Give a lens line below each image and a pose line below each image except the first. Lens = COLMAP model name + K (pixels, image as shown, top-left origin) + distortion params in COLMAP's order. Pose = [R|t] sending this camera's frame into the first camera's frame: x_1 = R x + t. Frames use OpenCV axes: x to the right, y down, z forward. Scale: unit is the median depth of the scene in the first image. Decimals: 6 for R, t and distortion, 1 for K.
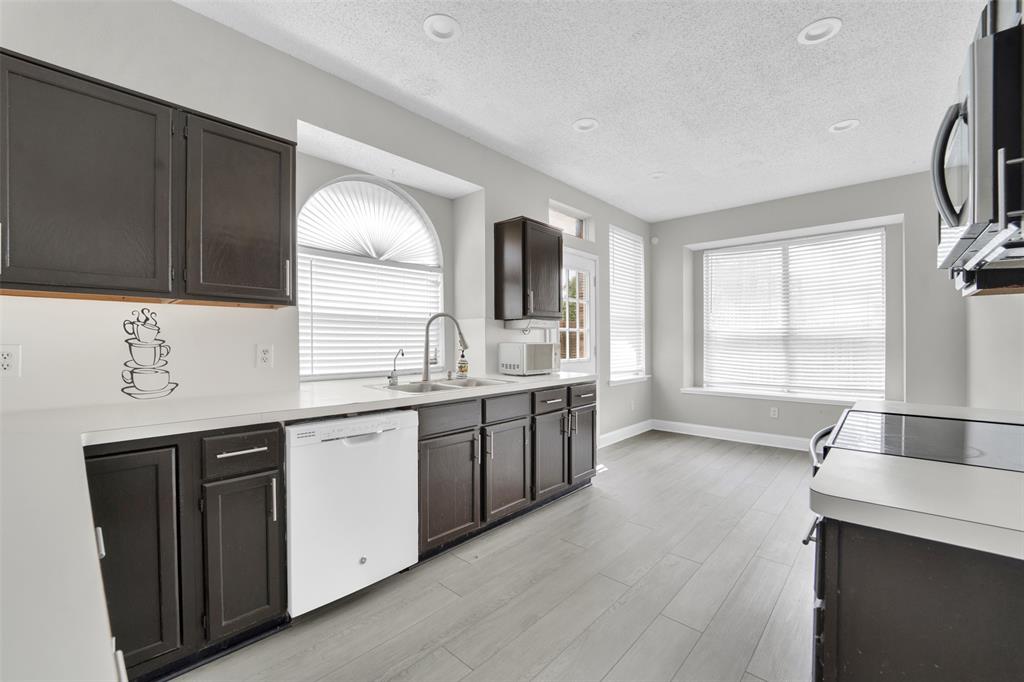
lens RADIAL K [[411.5, 0, 513.3], [0, 411.5, 351.2], [0, 0, 1]] dist [-0.003332, -0.000162]
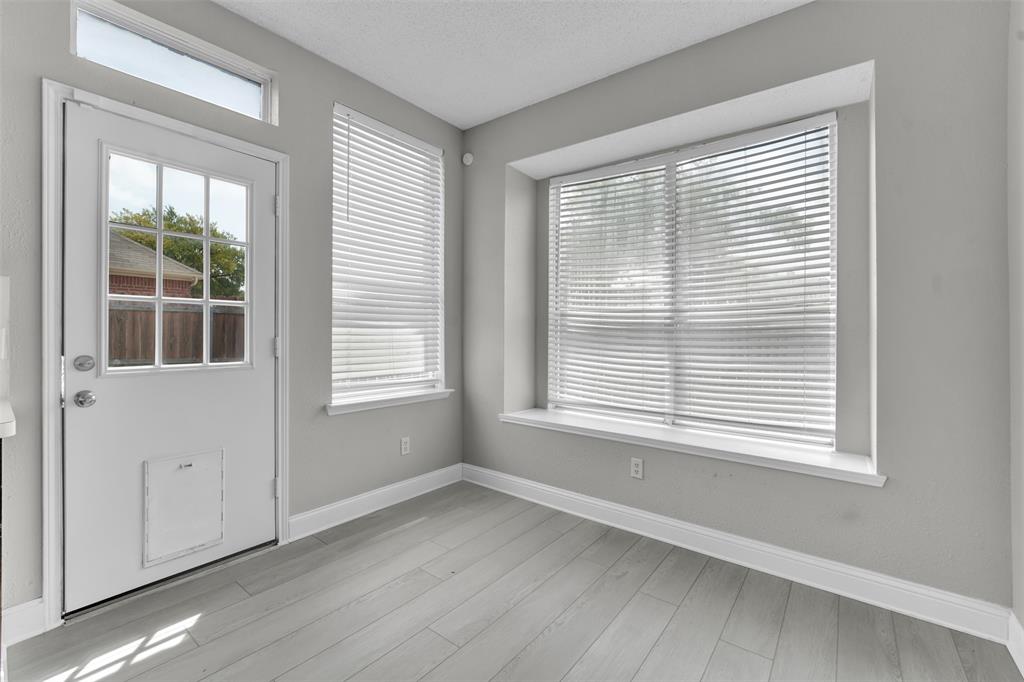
lens RADIAL K [[414.4, 0, 512.0], [0, 414.4, 341.0], [0, 0, 1]] dist [-0.020821, -0.000132]
pose [[0.997930, 0.012720, 0.063040, 0.410976], [-0.012511, 0.999915, -0.003715, -0.008606], [-0.063082, 0.002919, 0.998004, 0.451474]]
